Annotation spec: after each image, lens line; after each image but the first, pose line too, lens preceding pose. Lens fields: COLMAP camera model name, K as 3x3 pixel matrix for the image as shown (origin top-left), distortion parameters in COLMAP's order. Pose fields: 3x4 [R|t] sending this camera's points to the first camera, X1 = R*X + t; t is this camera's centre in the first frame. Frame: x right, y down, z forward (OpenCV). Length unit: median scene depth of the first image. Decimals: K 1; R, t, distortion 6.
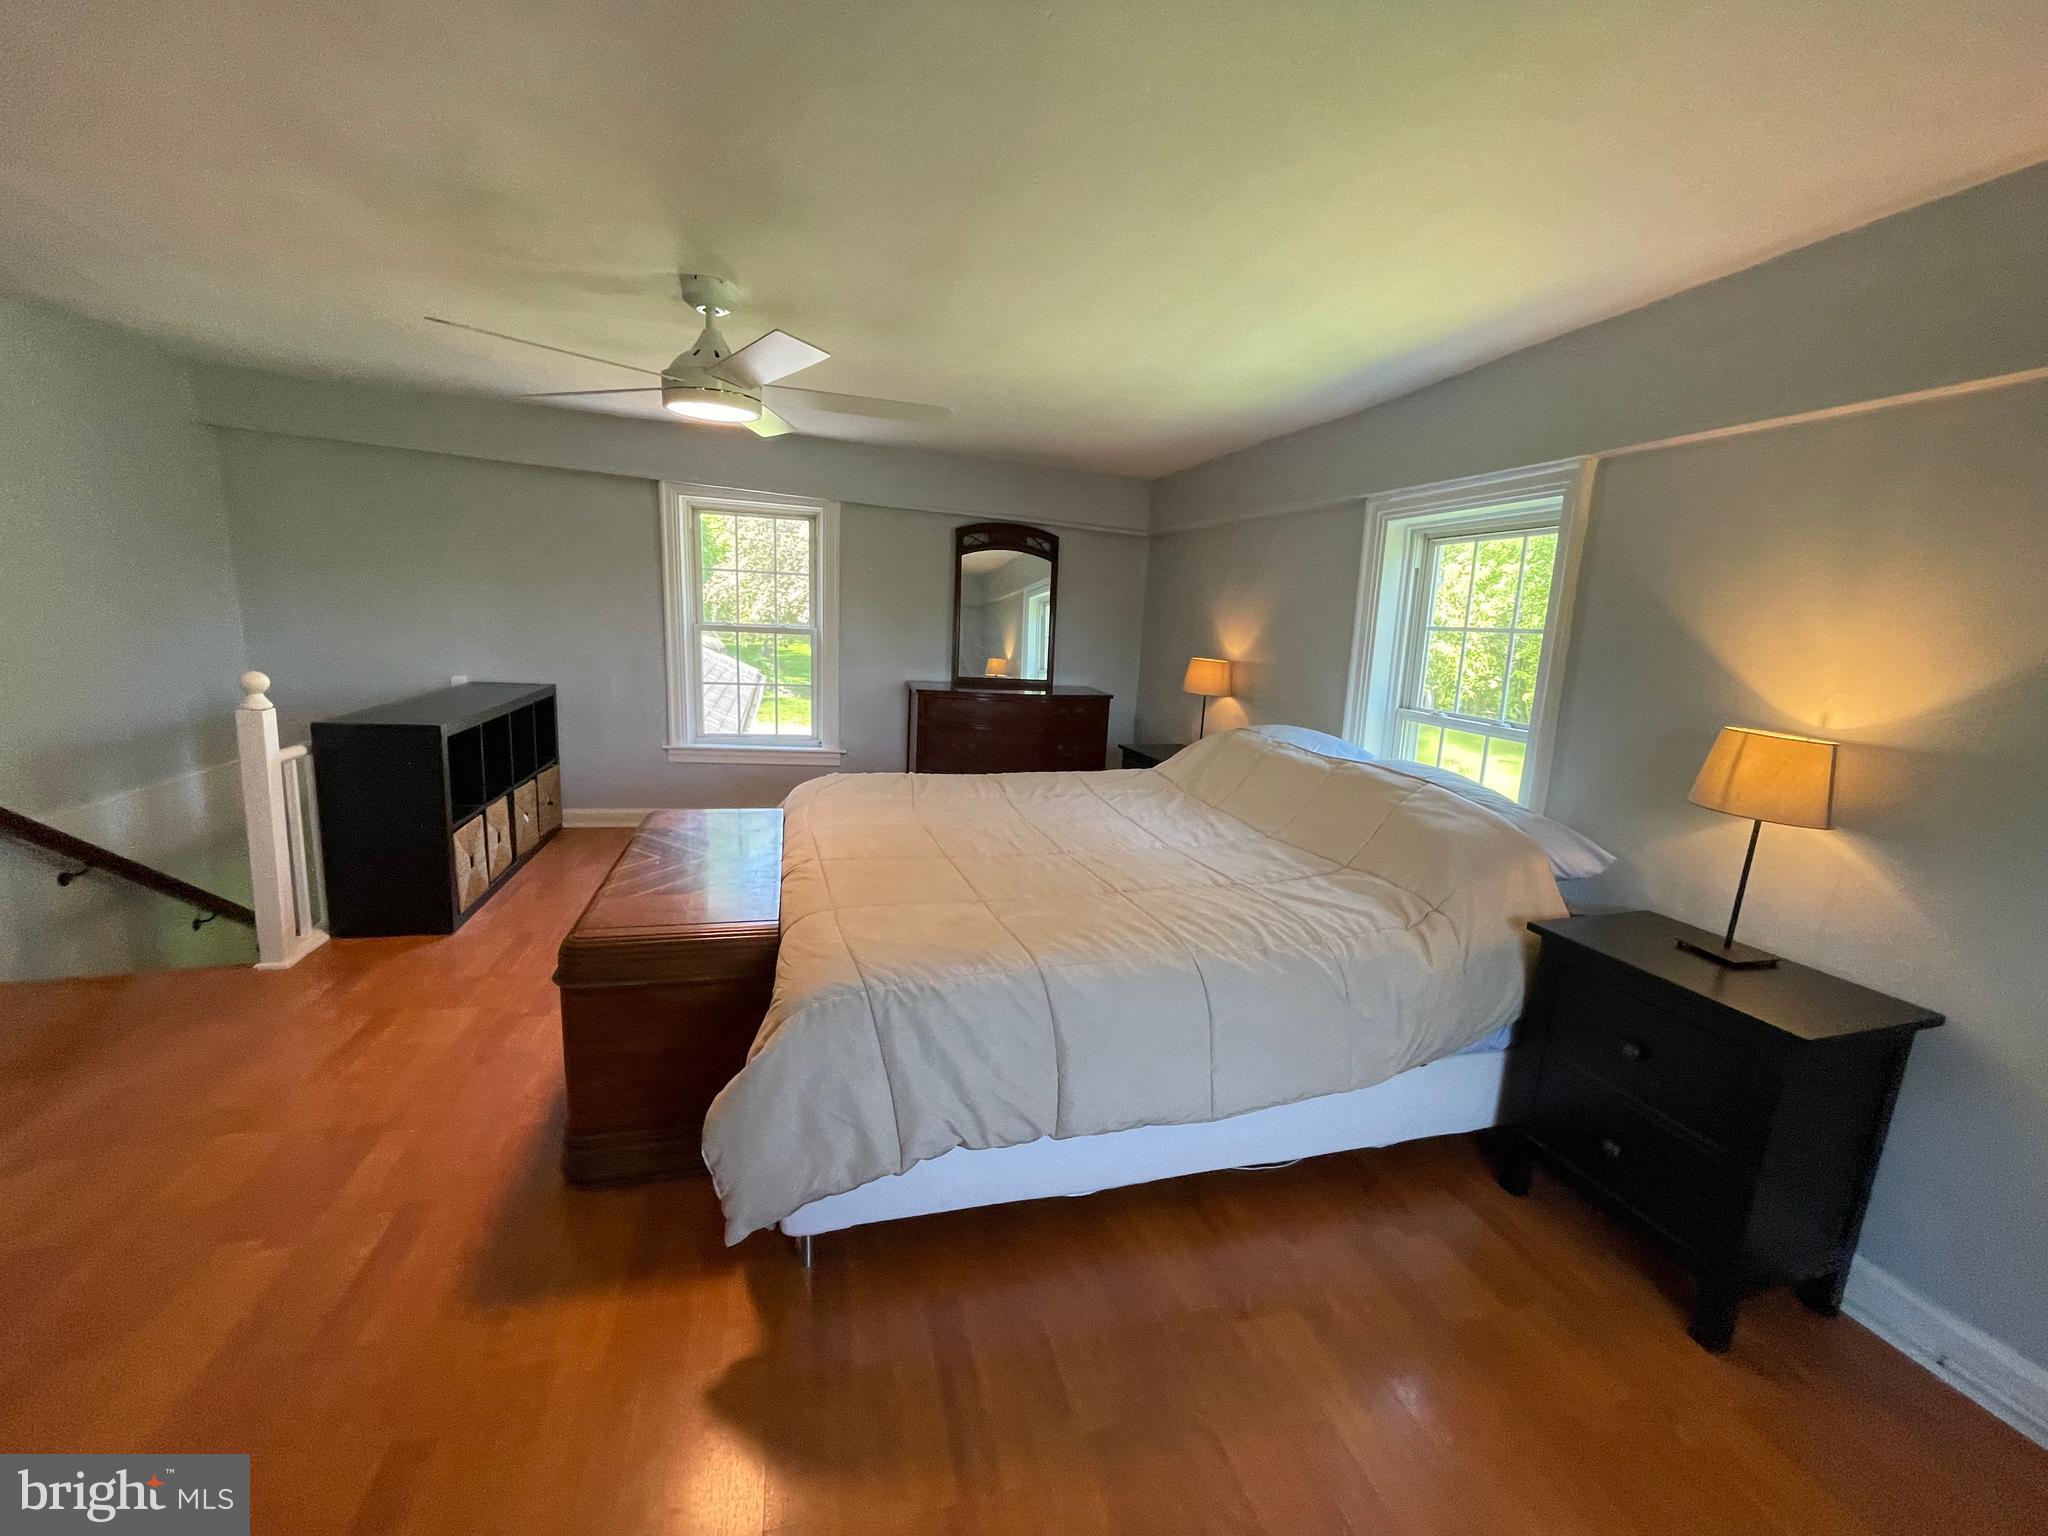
lens RADIAL K [[830.8, 0, 1024.0], [0, 830.8, 768.0], [0, 0, 1]] dist [-0.001066, -0.000333]
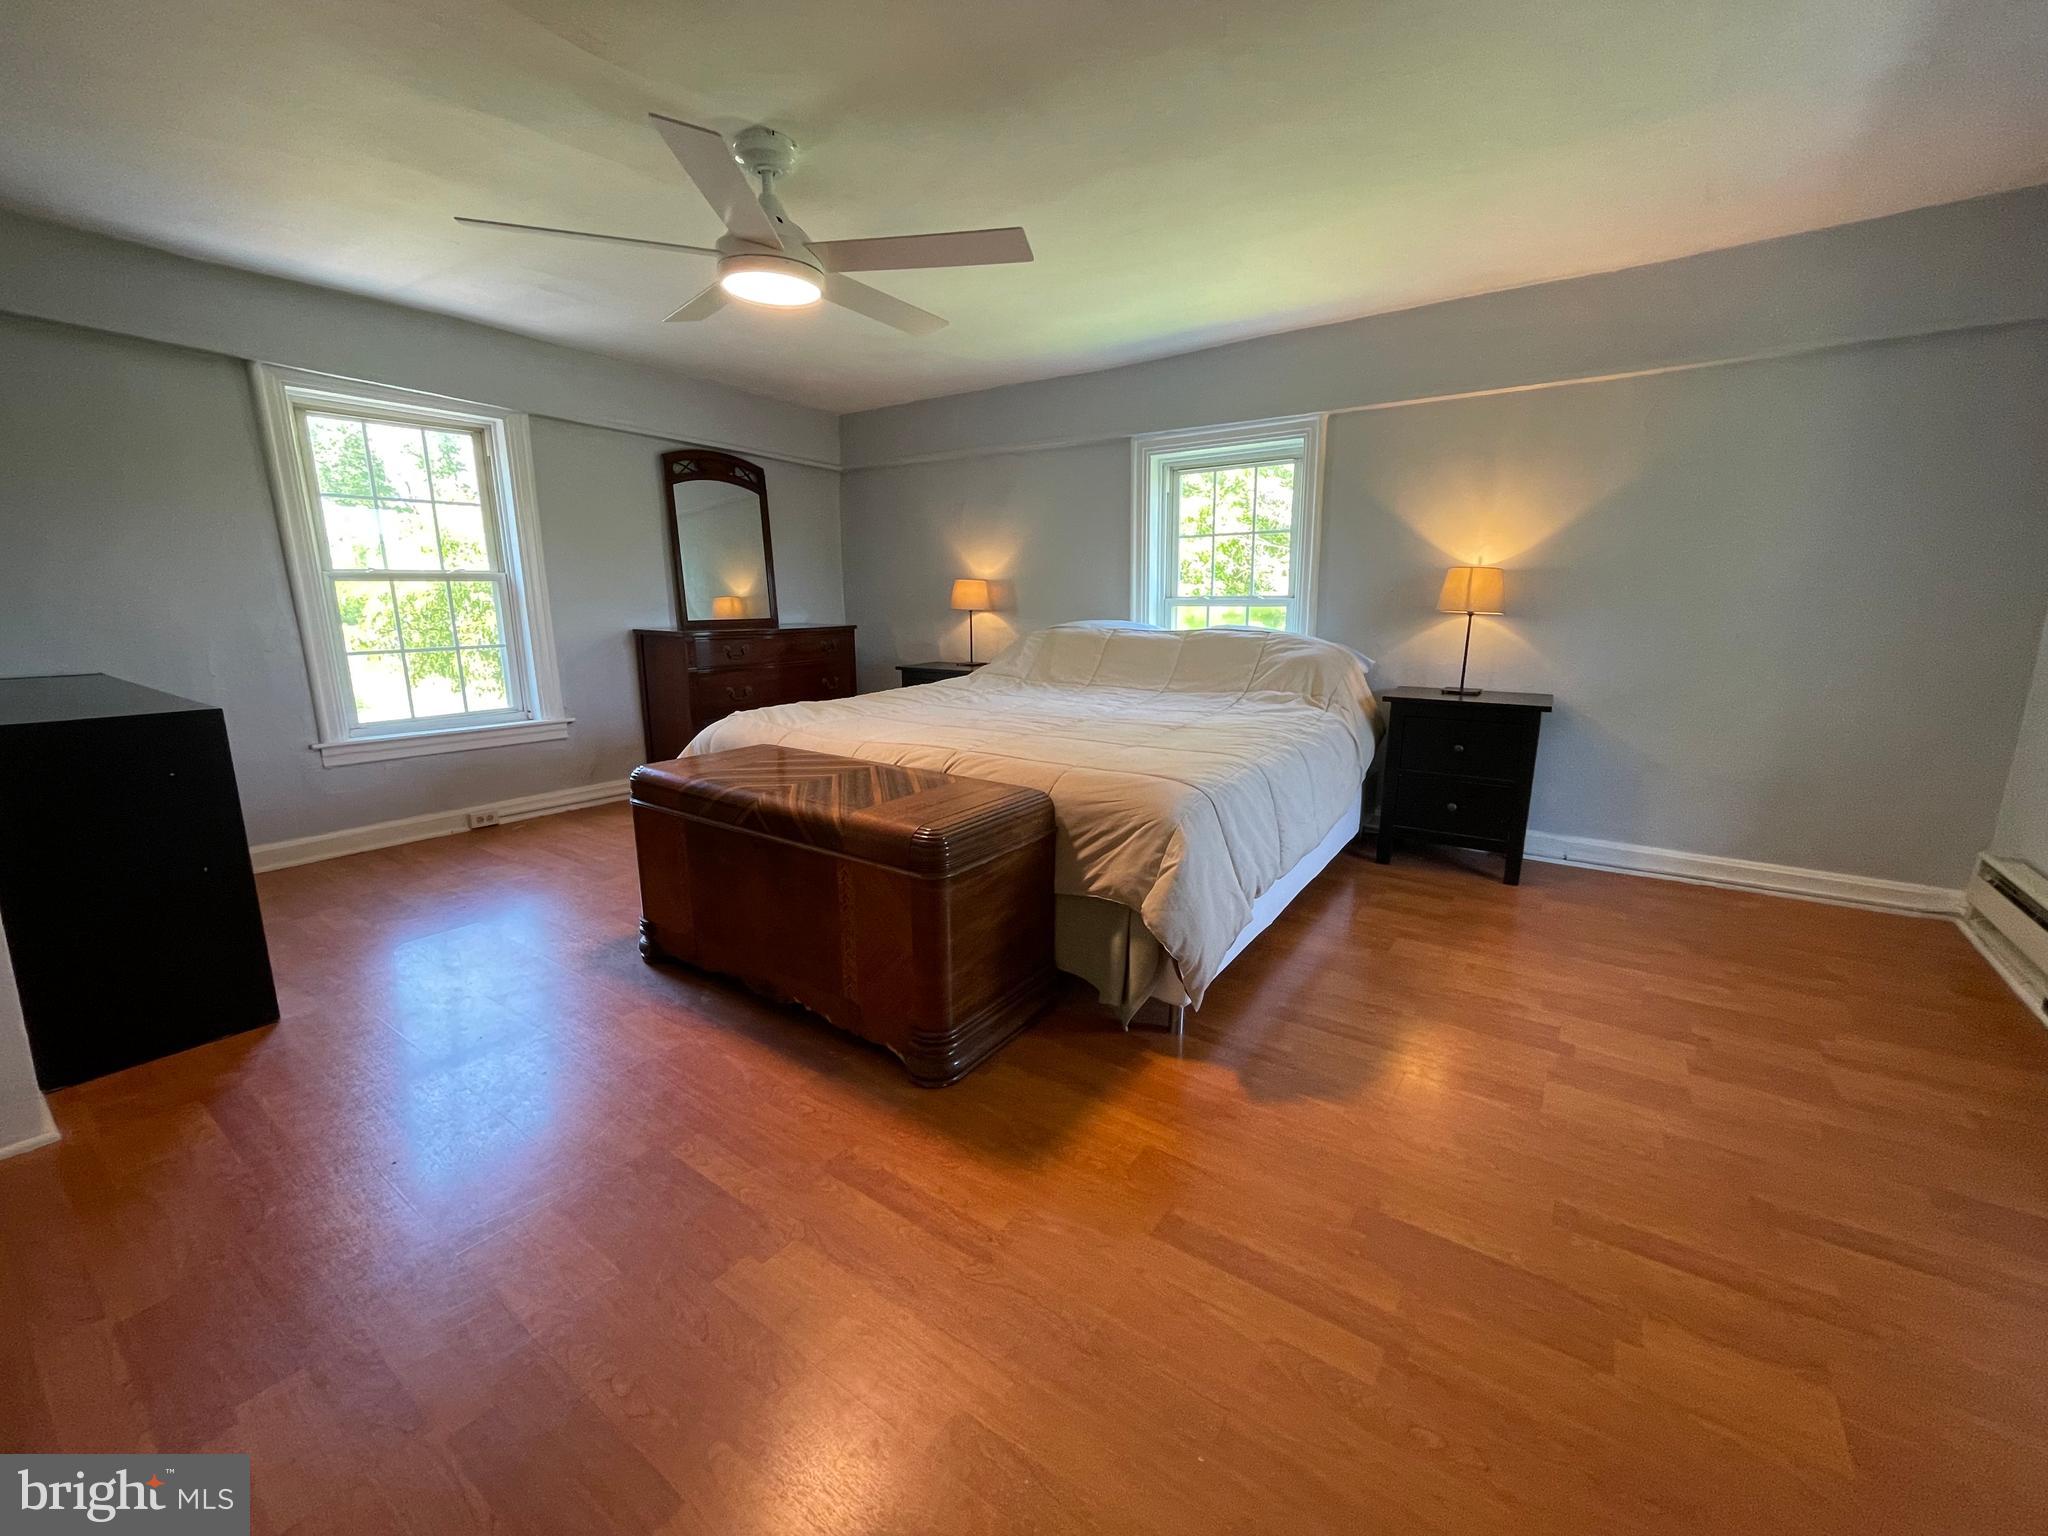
lens RADIAL K [[826.9, 0, 1027.6], [0, 826.9, 761.6], [0, 0, 1]] dist [-0.002645, -0.000438]
pose [[0.767460, -0.182095, 0.614692, -0.599483], [0.160191, 0.982868, 0.091159, 0.030846], [-0.620760, 0.028507, 0.783482, 0.099096]]
